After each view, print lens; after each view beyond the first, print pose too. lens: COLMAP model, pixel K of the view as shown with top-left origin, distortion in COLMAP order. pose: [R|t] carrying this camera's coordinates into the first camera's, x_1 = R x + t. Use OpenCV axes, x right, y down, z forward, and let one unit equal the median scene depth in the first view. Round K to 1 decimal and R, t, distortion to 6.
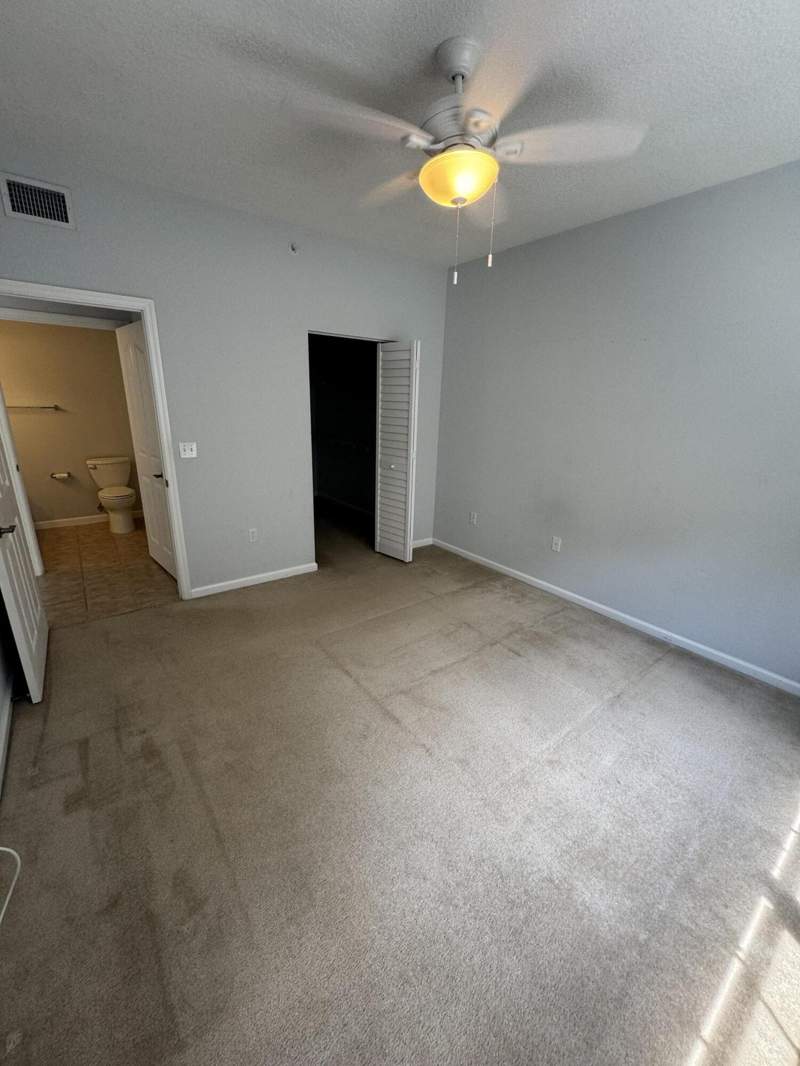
lens RADIAL K [[426.9, 0, 402.7], [0, 426.9, 533.7], [0, 0, 1]] dist [-0.000443, 0.000121]
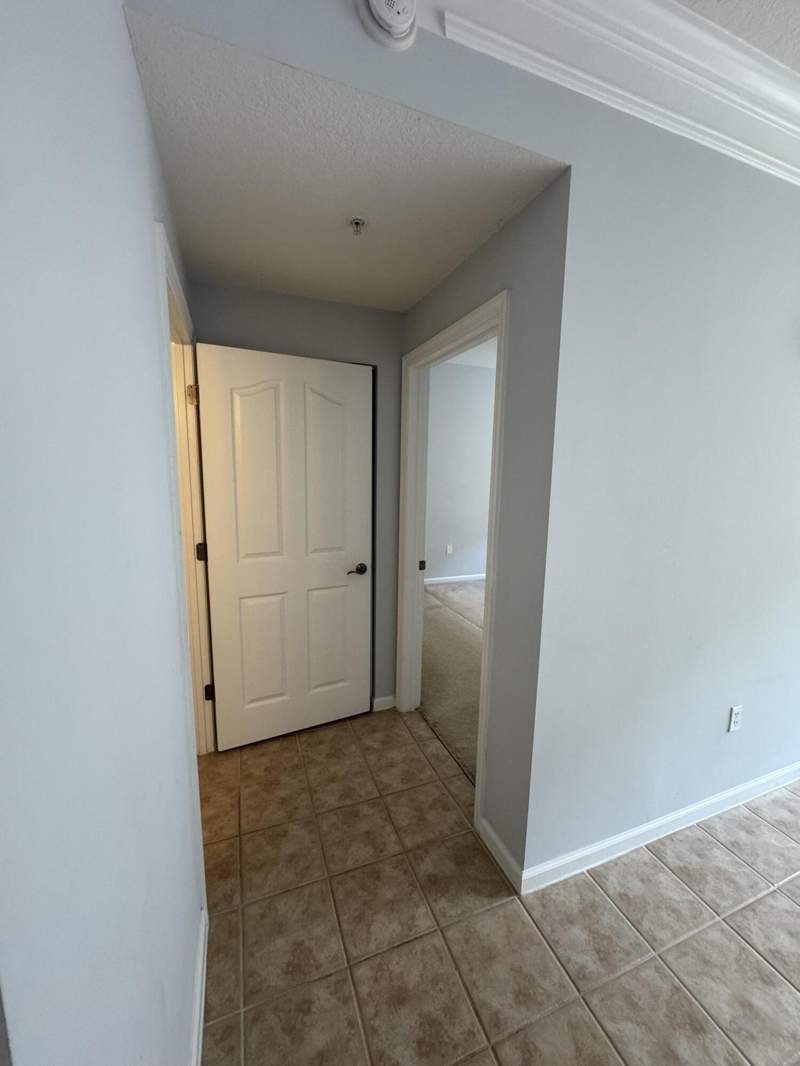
lens RADIAL K [[426.9, 0, 399.8], [0, 426.9, 531.3], [0, 0, 1]] dist [-0.000443, 0.000121]
pose [[0.273864, -0.173158, 0.946052, -1.175746], [0.275457, 0.956573, 0.095344, -0.242754], [-0.921478, 0.234486, 0.309669, 0.665639]]
